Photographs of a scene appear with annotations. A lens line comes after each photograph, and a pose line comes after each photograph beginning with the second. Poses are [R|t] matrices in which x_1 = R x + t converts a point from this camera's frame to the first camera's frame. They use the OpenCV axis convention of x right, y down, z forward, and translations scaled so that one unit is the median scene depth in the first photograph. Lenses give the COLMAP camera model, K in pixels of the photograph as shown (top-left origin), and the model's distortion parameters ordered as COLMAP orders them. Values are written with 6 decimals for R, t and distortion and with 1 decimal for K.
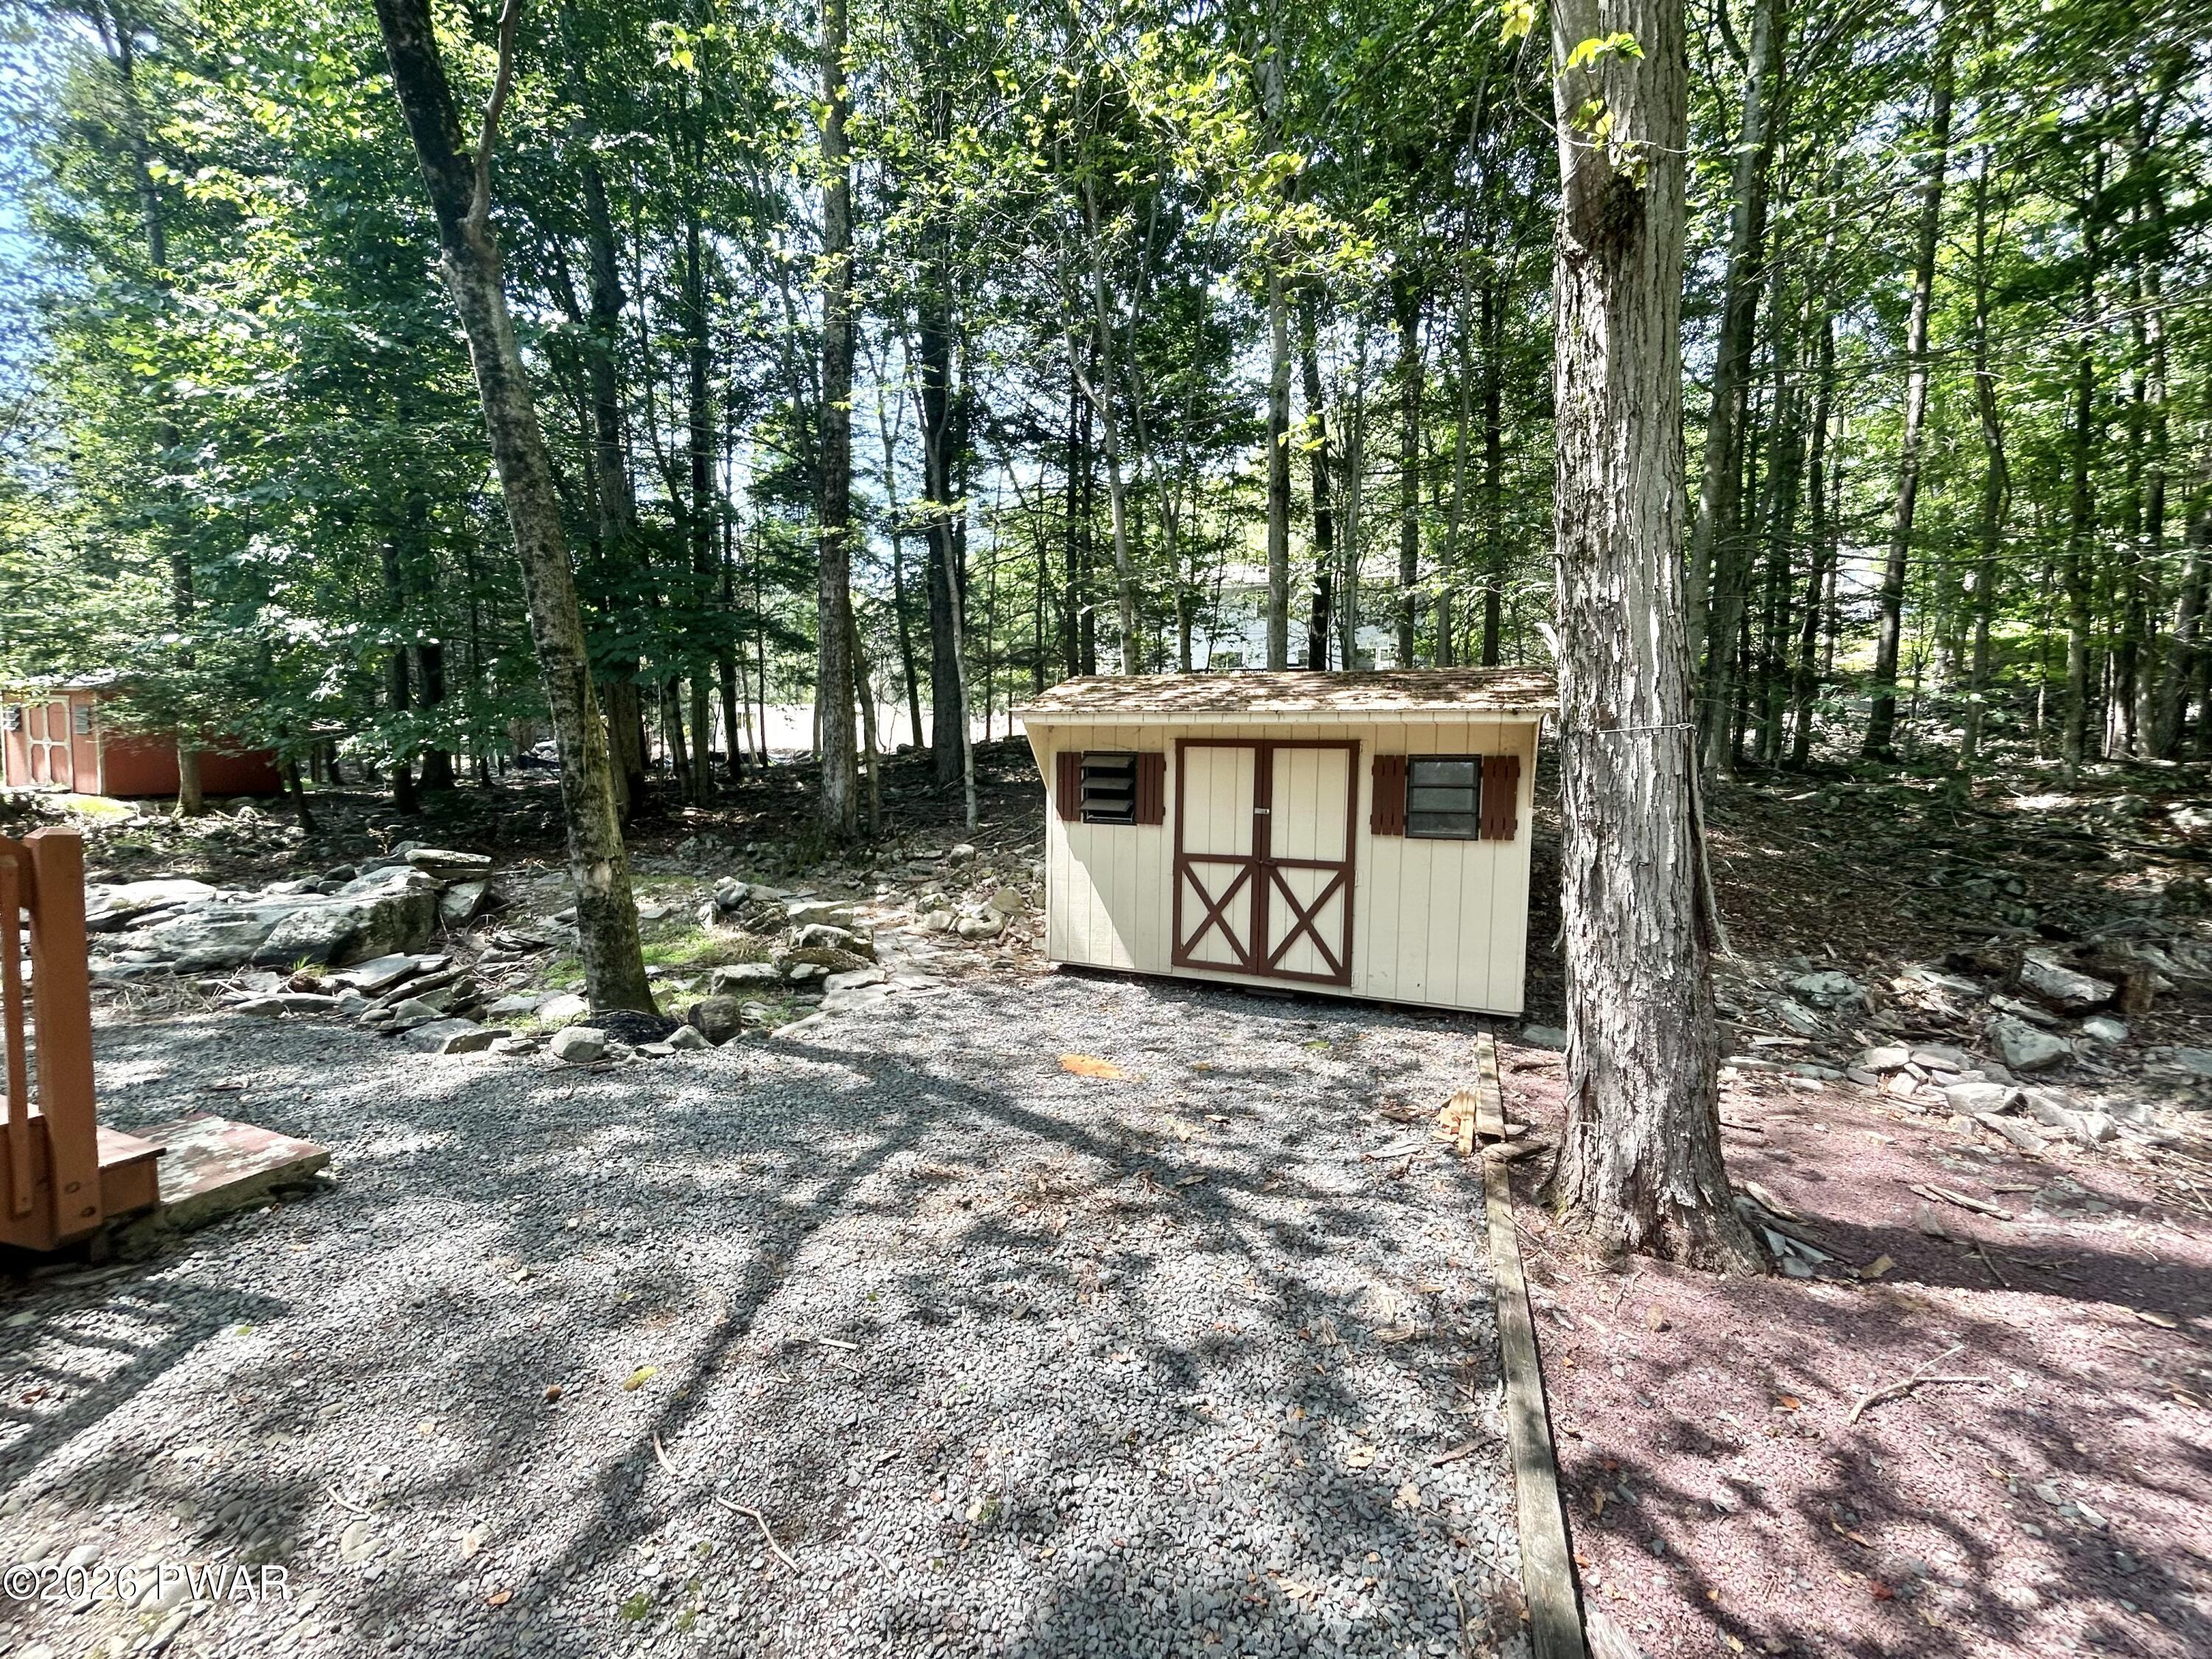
lens RADIAL K [[890.0, 0, 1103.7], [0, 890.0, 825.3], [0, 0, 1]] dist [0.000723, 0.000032]
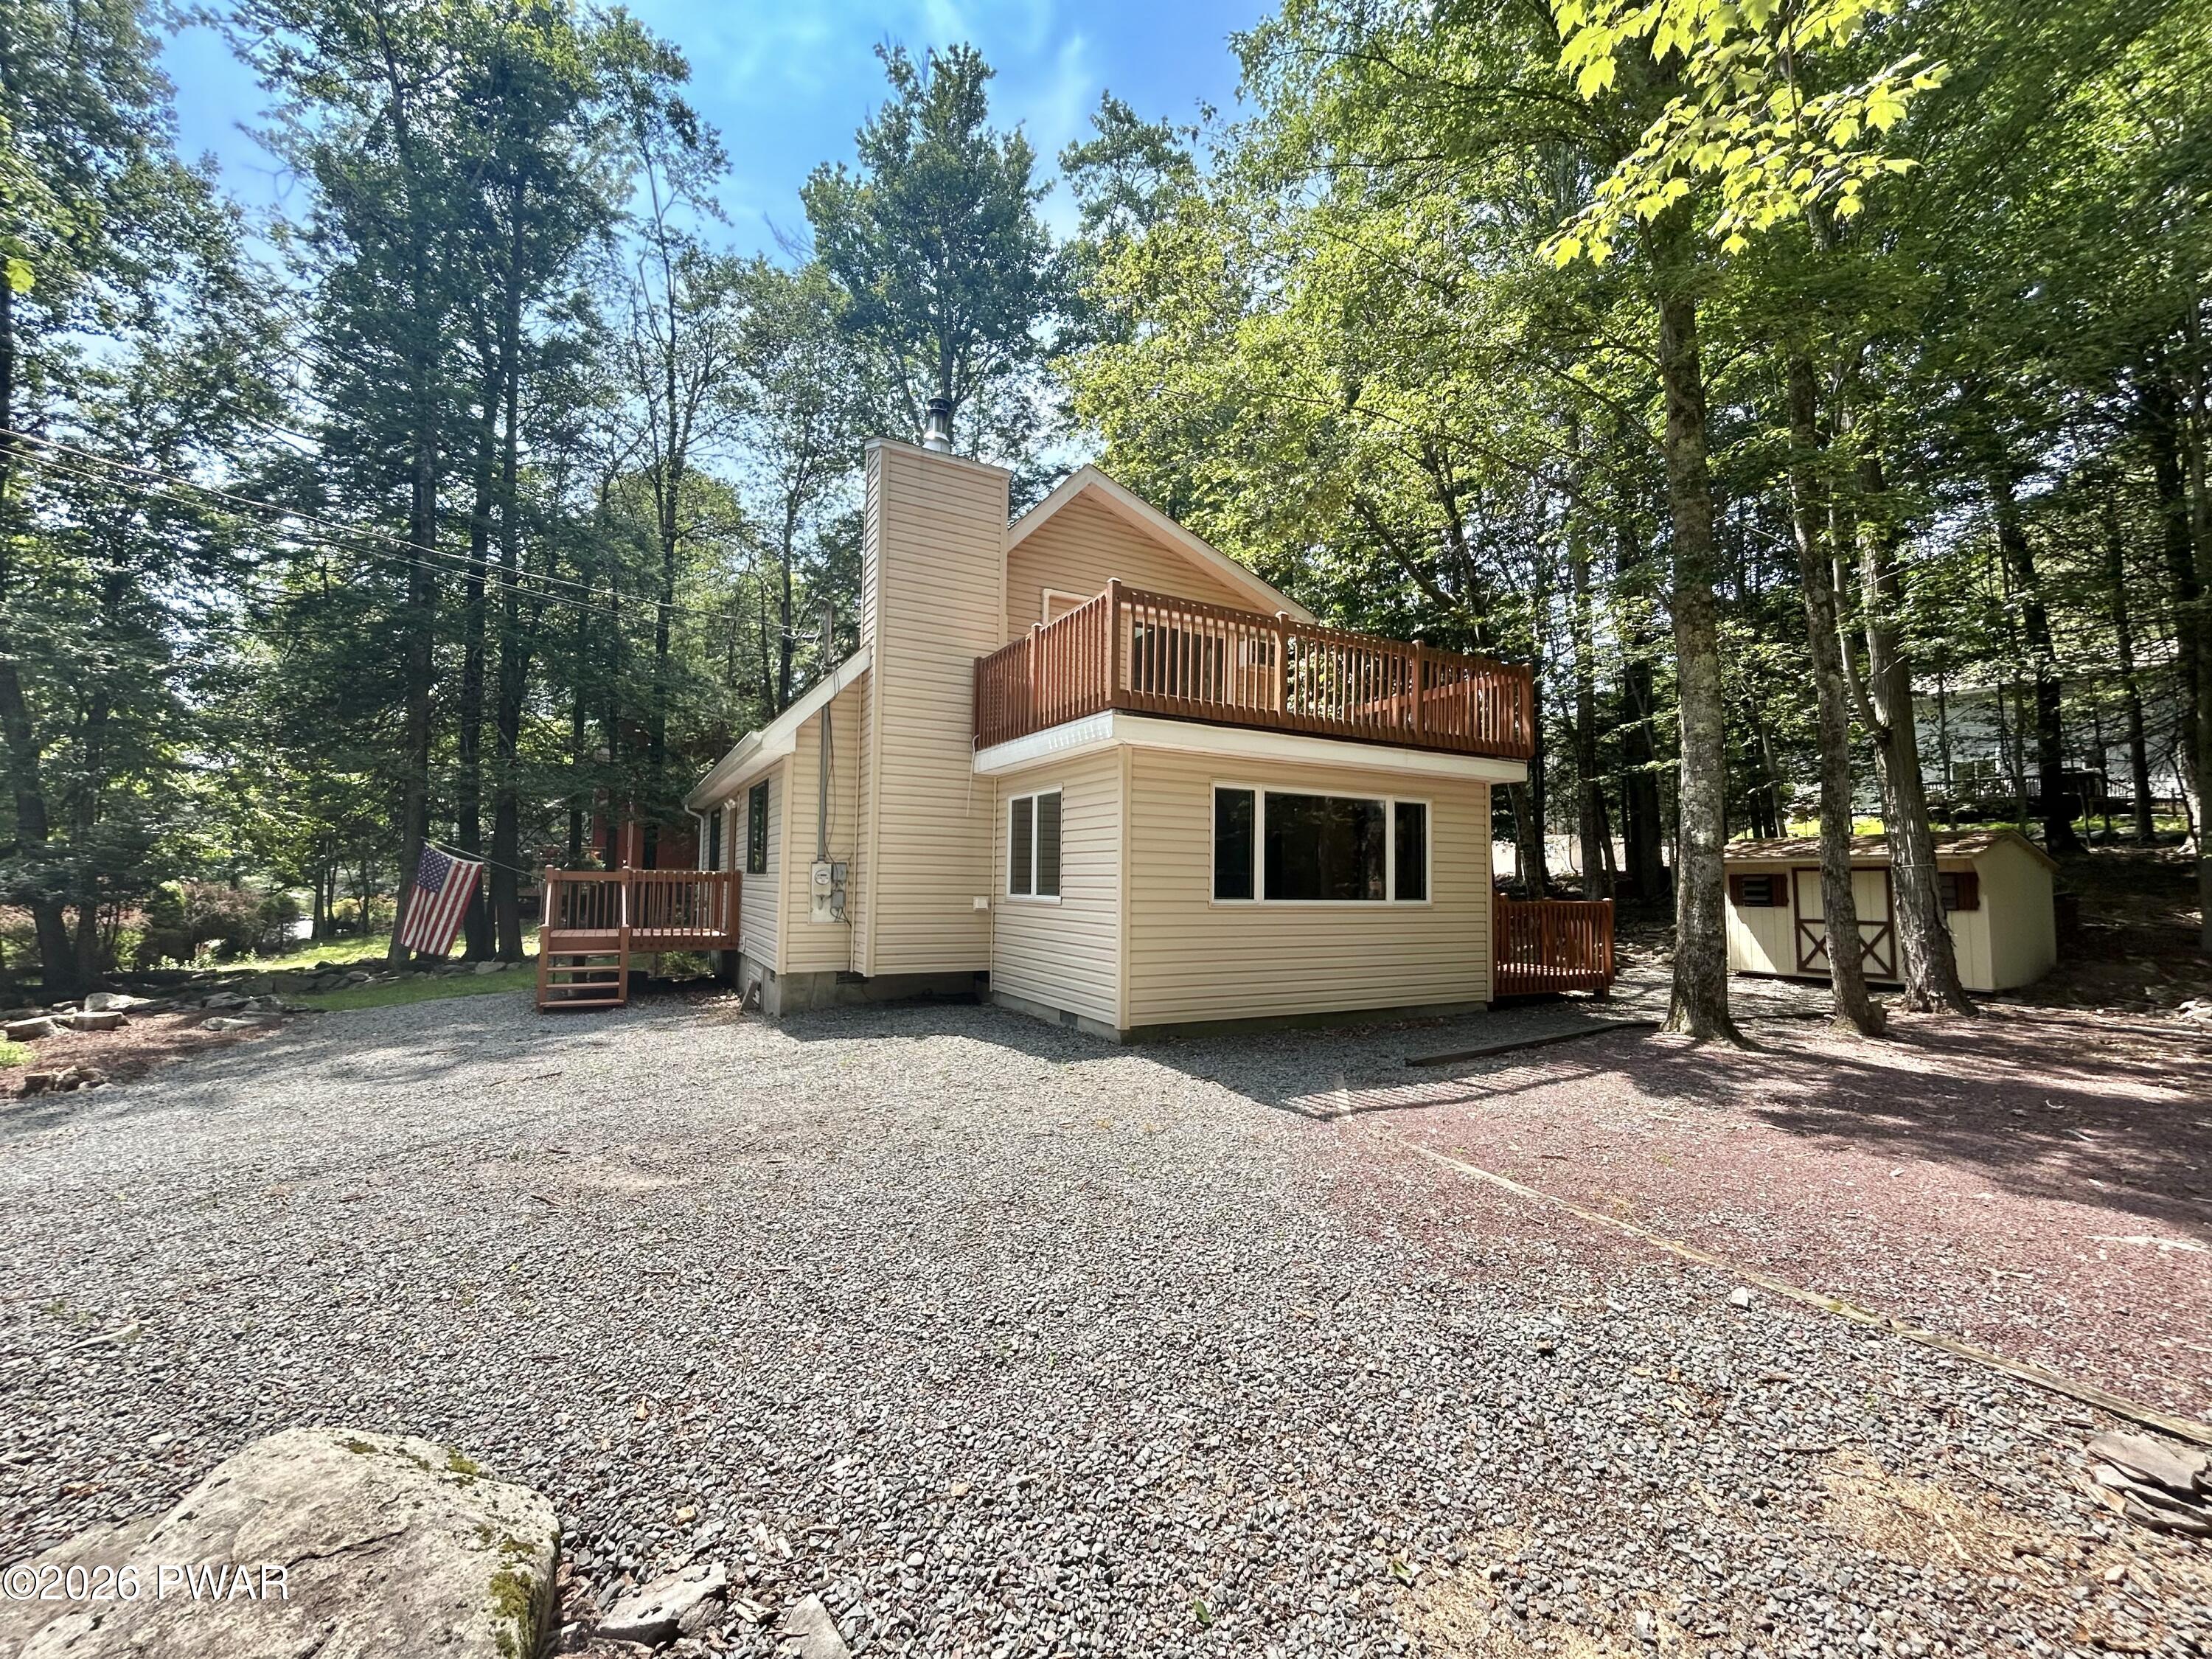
lens RADIAL K [[890.0, 0, 1102.7], [0, 890.0, 824.6], [0, 0, 1]] dist [0.000723, 0.000032]
pose [[0.770227, -0.054845, -0.635407, 0.174750], [-0.035569, 0.991051, -0.128658, 0.145473], [0.636777, 0.121696, 0.761384, -1.841509]]
